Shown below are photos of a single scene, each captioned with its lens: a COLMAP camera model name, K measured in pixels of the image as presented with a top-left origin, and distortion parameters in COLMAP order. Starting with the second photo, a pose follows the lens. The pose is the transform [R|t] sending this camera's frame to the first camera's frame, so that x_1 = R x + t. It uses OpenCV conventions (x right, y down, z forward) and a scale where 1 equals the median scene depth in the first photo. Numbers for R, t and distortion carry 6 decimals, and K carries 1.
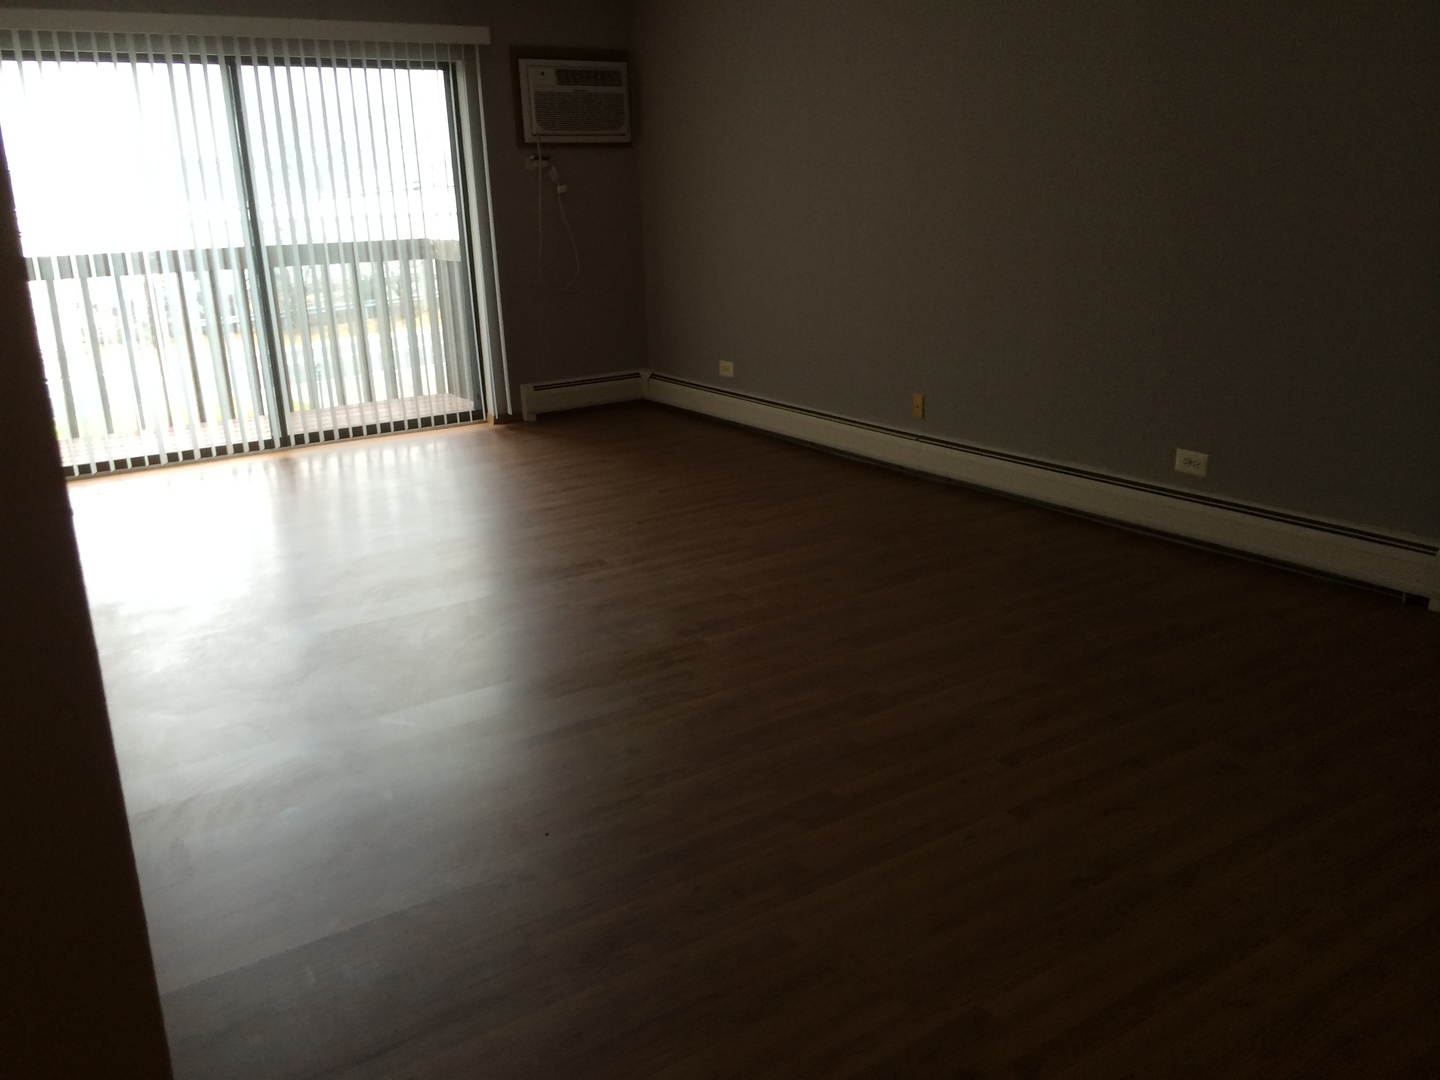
lens RADIAL K [[1259.1, 0, 721.3], [0, 1259.1, 548.1], [0, 0, 1]] dist [0.052680, -0.006880]
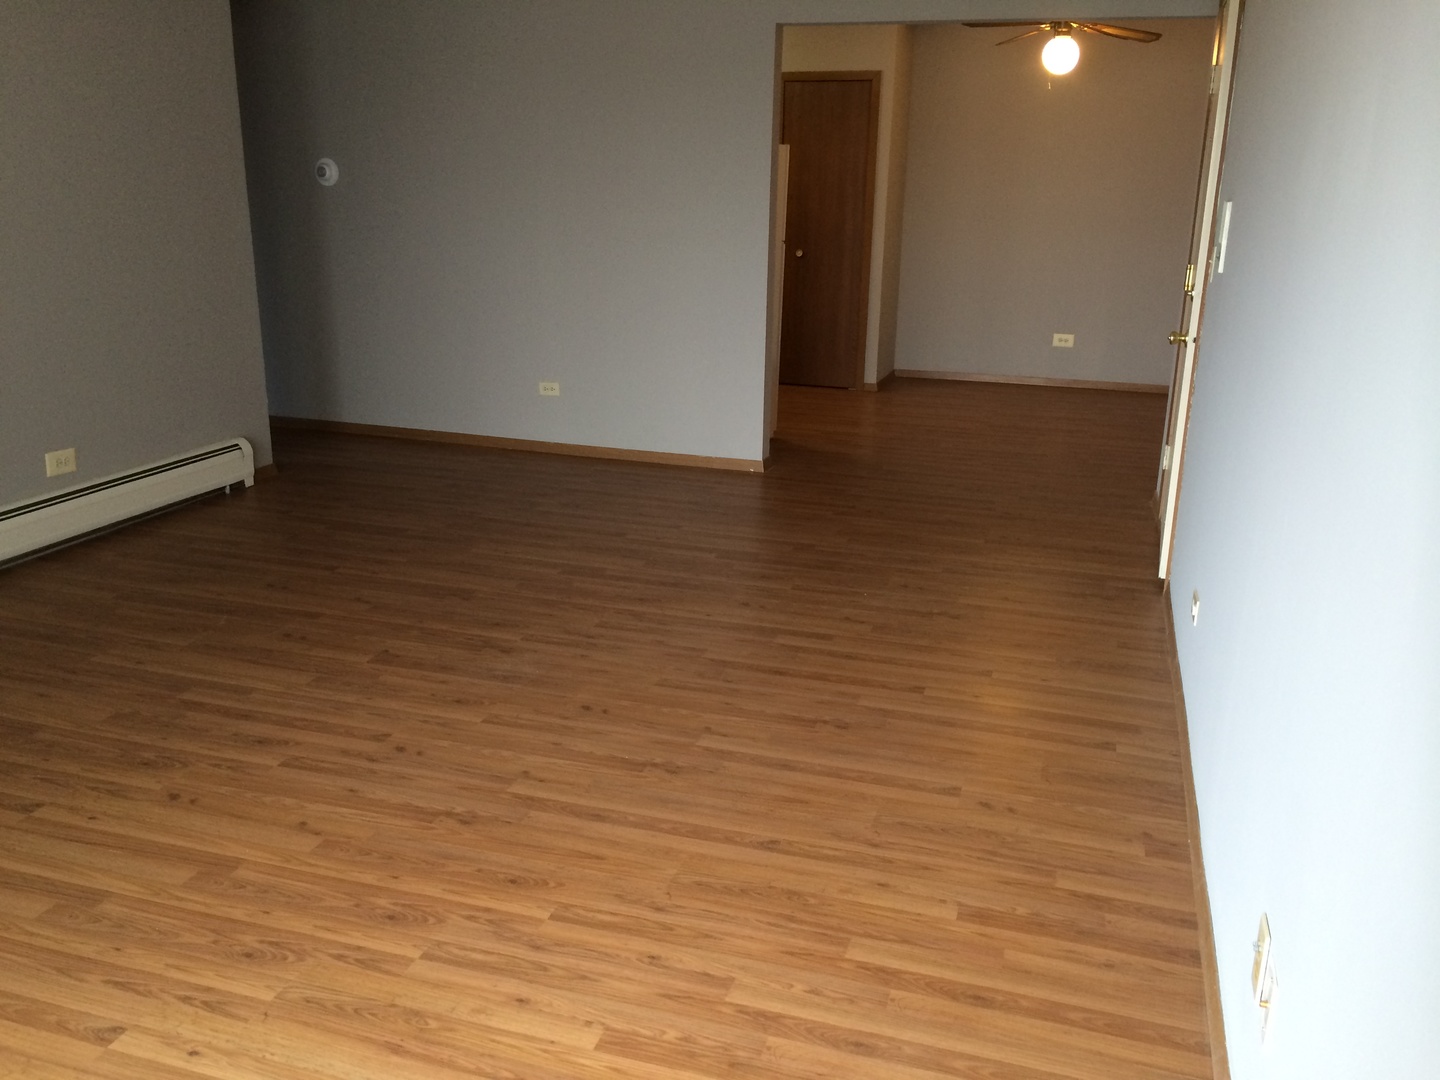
lens RADIAL K [[1259.1, 0, 721.3], [0, 1259.1, 548.1], [0, 0, 1]] dist [0.052680, -0.006880]
pose [[-0.613497, -0.213831, 0.760196, -0.719175], [0.227067, 0.874224, 0.429154, -0.320497], [-0.756348, 0.435900, -0.487780, 1.128199]]
